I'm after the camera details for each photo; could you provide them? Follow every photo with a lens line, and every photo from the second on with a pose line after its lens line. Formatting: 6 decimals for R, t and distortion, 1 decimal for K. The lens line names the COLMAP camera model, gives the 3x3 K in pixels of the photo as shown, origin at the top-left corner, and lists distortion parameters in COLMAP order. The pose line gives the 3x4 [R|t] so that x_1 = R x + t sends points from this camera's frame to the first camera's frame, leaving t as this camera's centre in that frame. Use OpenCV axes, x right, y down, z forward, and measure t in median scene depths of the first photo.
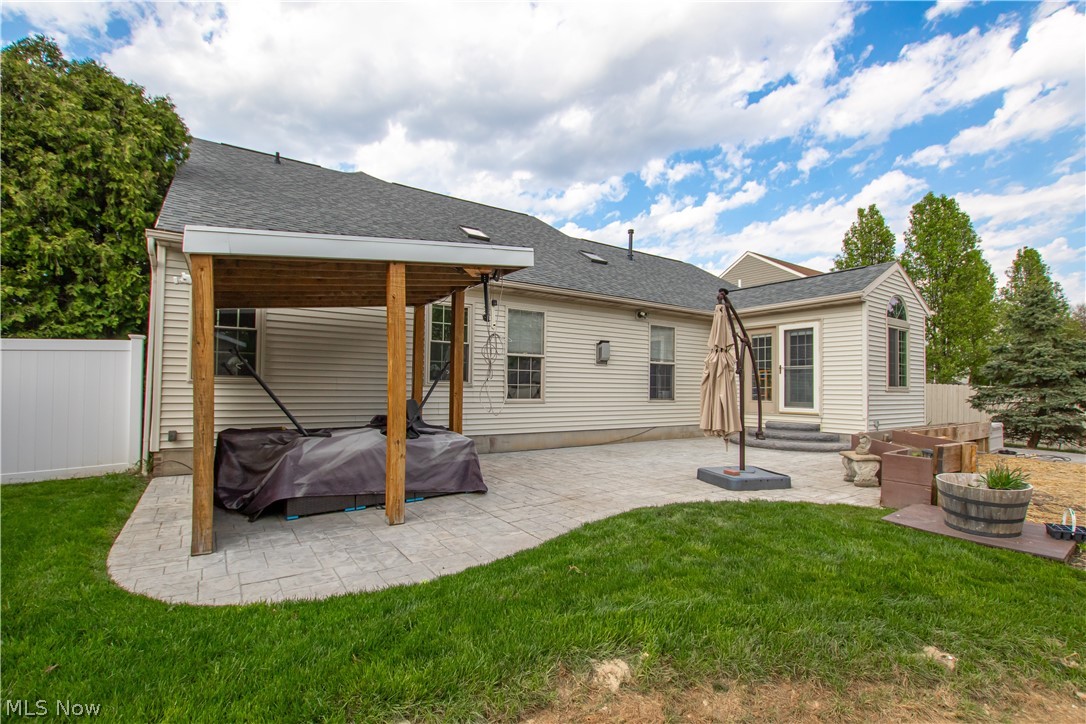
lens RADIAL K [[491.8, 0, 545.6], [0, 491.8, 378.3], [0, 0, 1]] dist [-0.025542, 0.000369]
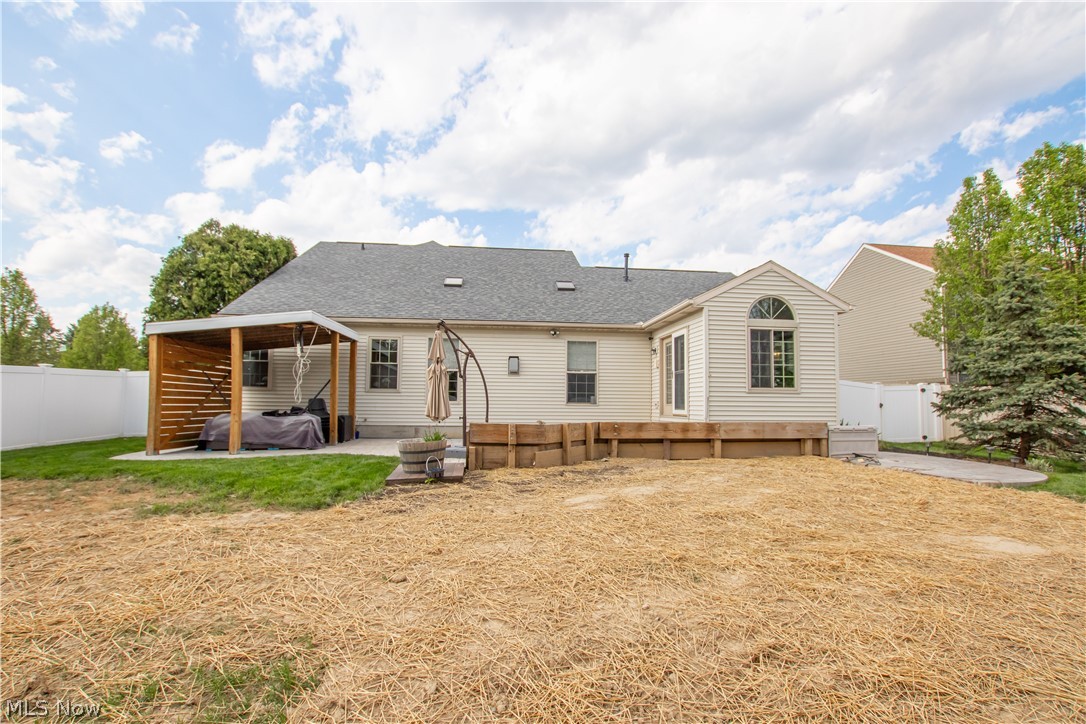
lens RADIAL K [[491.8, 0, 545.6], [0, 491.8, 378.3], [0, 0, 1]] dist [-0.025542, 0.000369]
pose [[0.885428, -0.026766, -0.464005, 0.777968], [0.010497, 0.999237, -0.037611, 0.029320], [0.464658, 0.028431, 0.885034, -0.090690]]
